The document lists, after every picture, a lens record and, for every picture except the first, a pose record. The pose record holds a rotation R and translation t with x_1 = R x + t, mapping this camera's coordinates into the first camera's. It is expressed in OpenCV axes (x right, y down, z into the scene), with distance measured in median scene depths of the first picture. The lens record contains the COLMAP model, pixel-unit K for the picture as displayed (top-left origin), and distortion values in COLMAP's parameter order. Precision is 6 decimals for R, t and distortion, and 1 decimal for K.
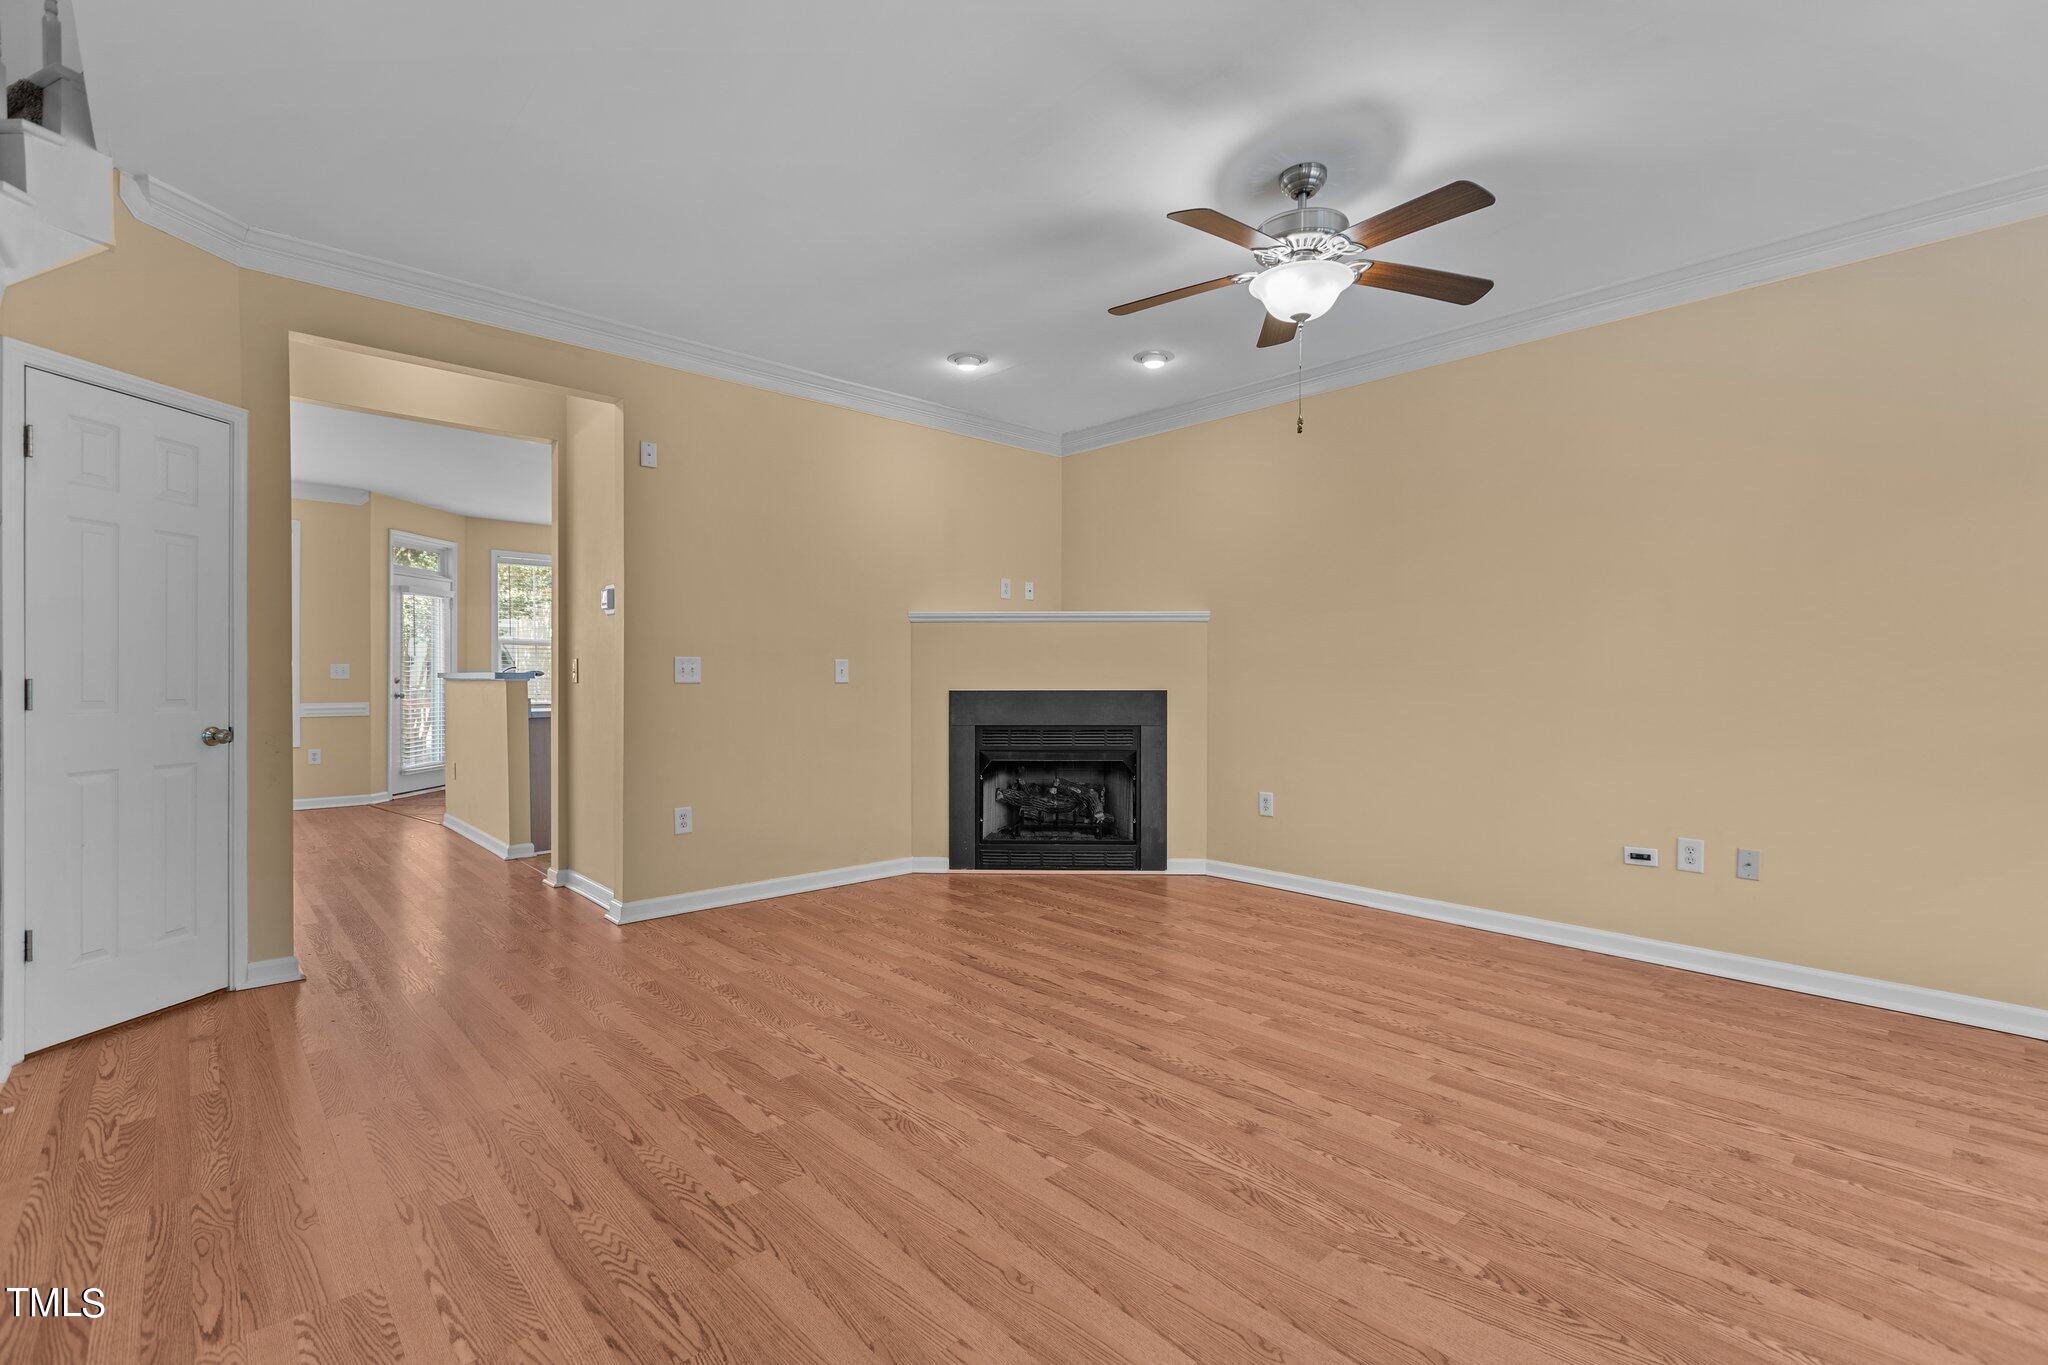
lens RADIAL K [[911.0, 0, 1013.3], [0, 911.0, 681.7], [0, 0, 1]] dist [0.001661, -0.001329]
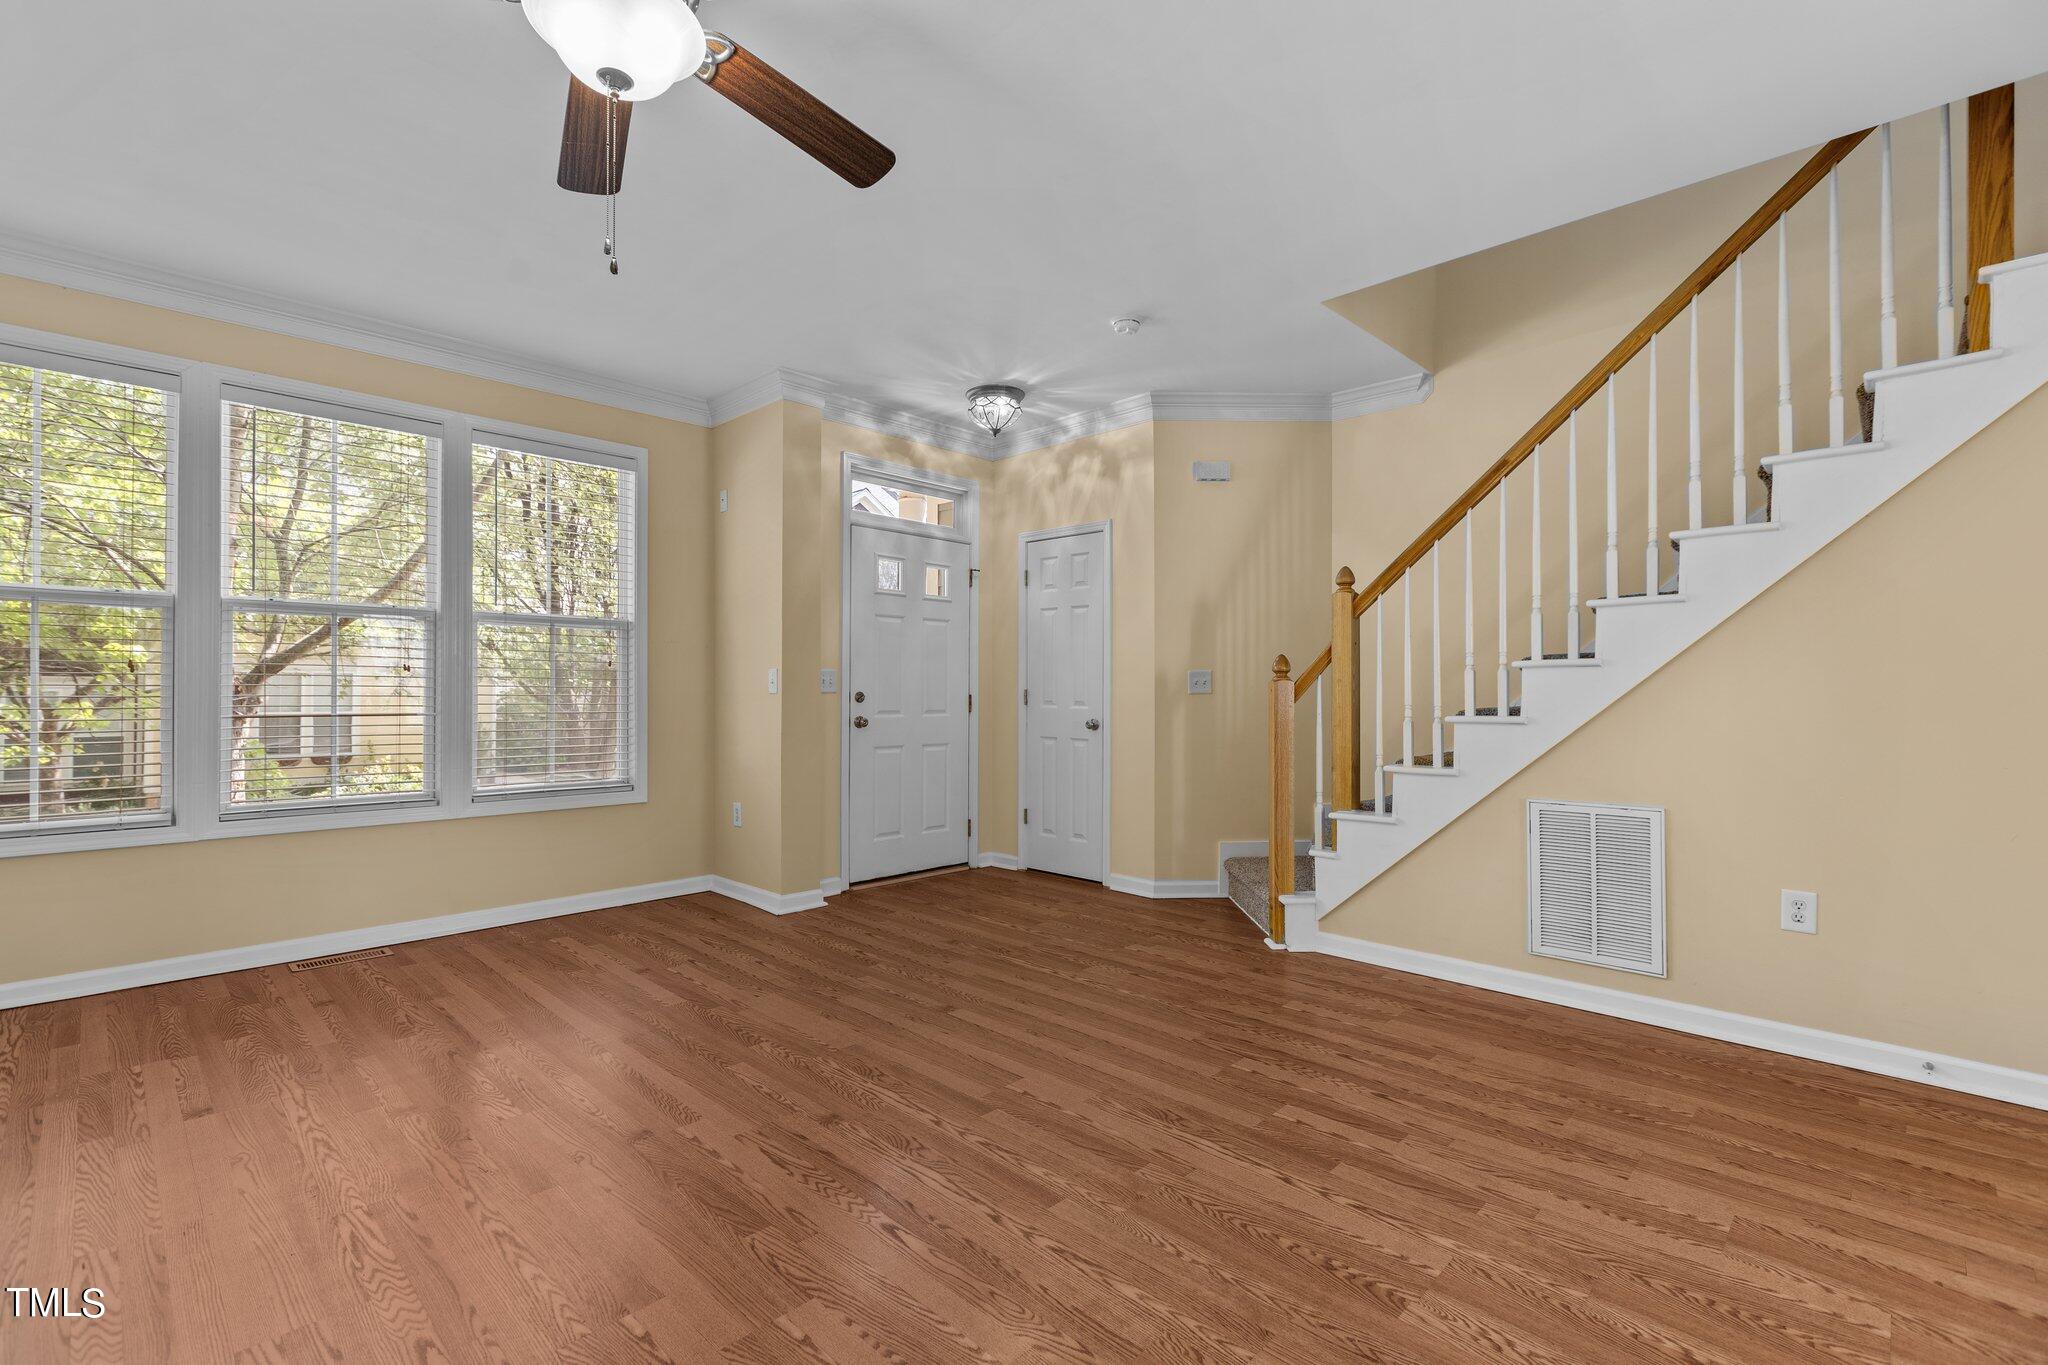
lens RADIAL K [[911.0, 0, 1019.6], [0, 911.0, 674.4], [0, 0, 1]] dist [0.001661, -0.001329]
pose [[-0.998211, -0.005907, -0.059493, 0.080974], [-0.004890, 0.999839, -0.017241, -0.002833], [0.059586, -0.016919, -0.998080, 1.537808]]
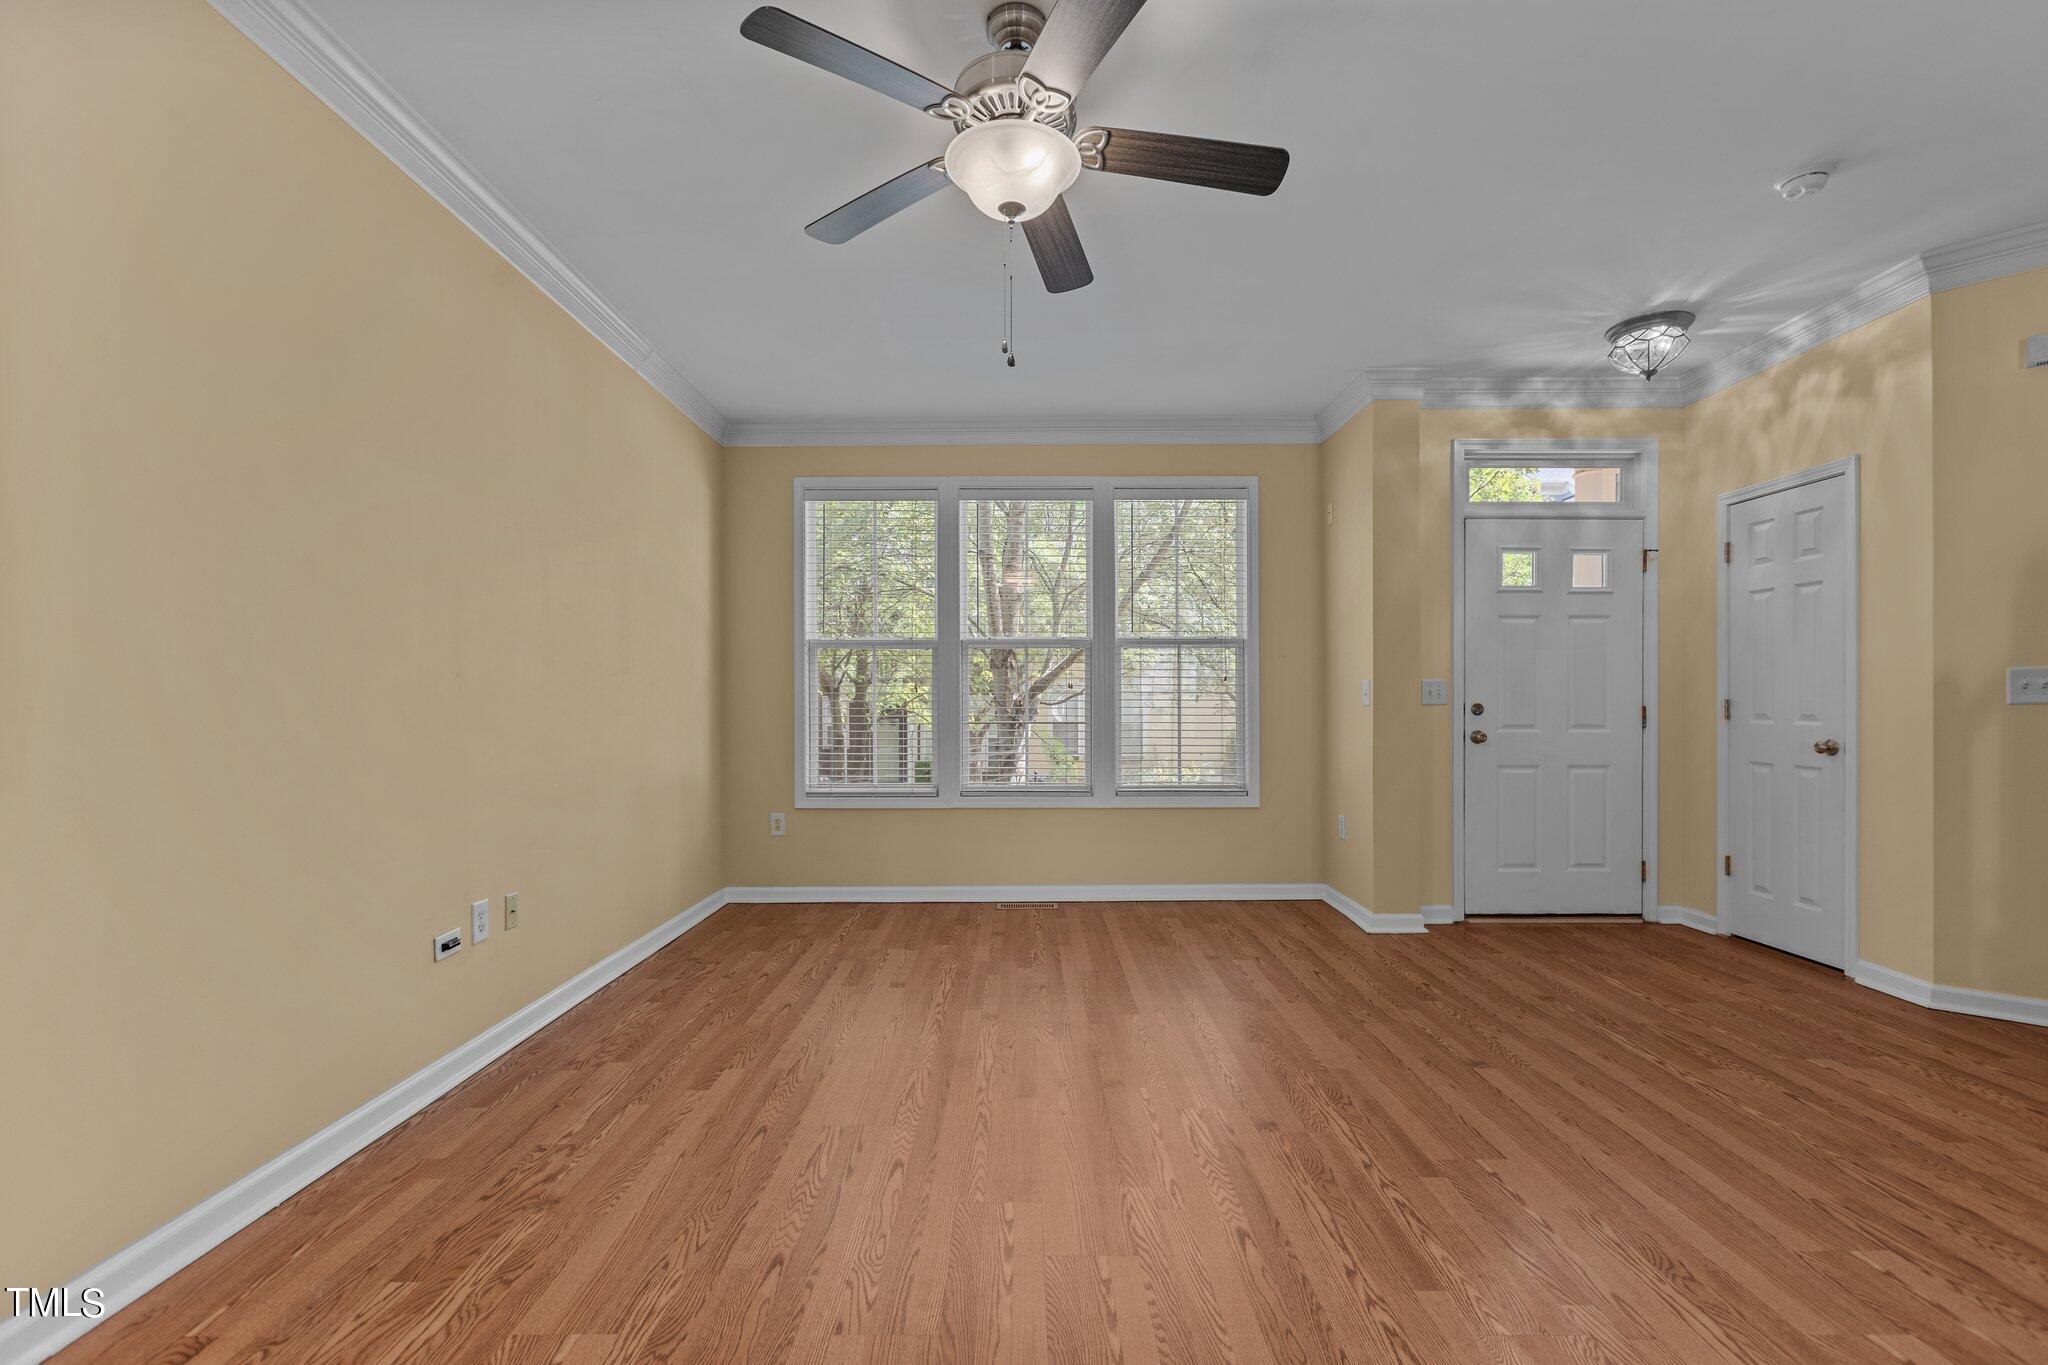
lens RADIAL K [[911.0, 0, 1013.9], [0, 911.0, 707.4], [0, 0, 1]] dist [0.001661, -0.001329]
pose [[-0.737462, -0.002841, 0.675382, -0.179324], [0.003493, 0.999962, 0.008020, -0.006834], [-0.675379, 0.008273, -0.737424, 1.476830]]
